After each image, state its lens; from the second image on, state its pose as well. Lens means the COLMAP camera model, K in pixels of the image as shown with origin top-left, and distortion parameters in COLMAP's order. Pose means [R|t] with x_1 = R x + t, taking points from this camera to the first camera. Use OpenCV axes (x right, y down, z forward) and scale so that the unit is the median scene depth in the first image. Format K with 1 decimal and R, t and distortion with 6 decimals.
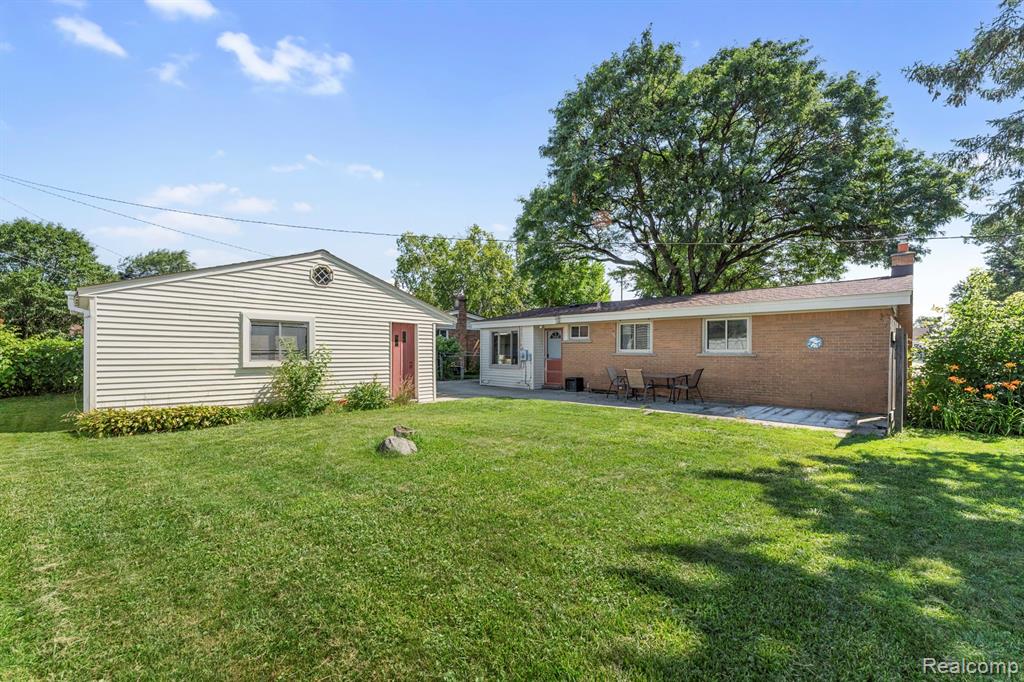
lens RADIAL K [[404.5, 0, 512.0], [0, 404.5, 341.0], [0, 0, 1]] dist [0.000027, 0.000019]
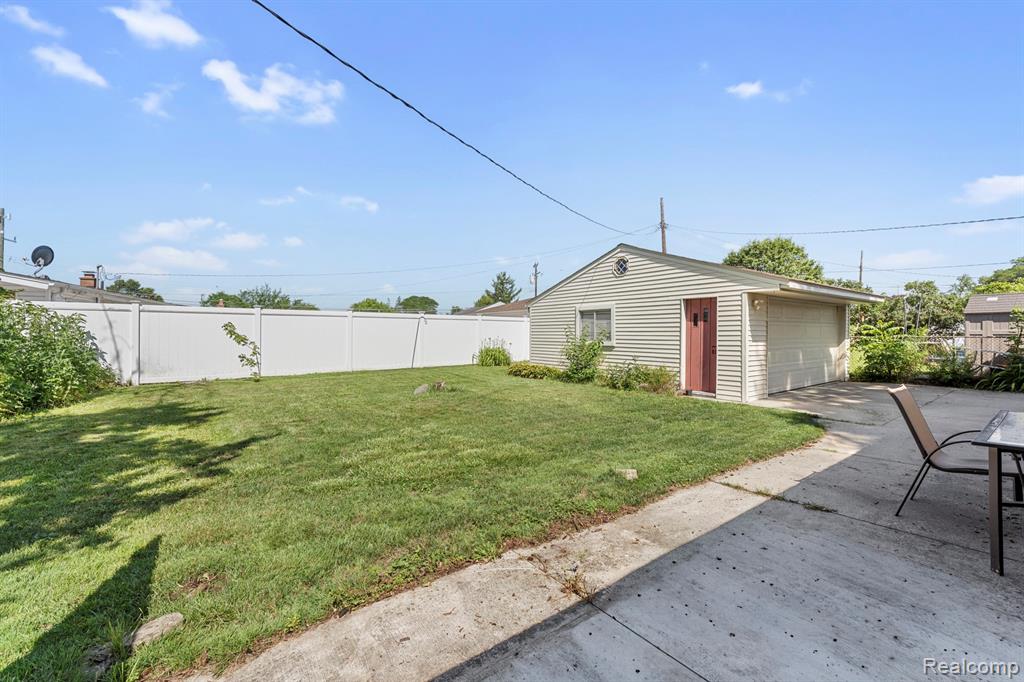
lens RADIAL K [[404.5, 0, 512.0], [0, 404.5, 341.0], [0, 0, 1]] dist [0.000027, 0.000019]
pose [[-0.132392, 0.009880, -0.991148, 0.674811], [0.023465, 0.999701, 0.006831, 0.031272], [0.990920, -0.022352, -0.132585, 0.821689]]
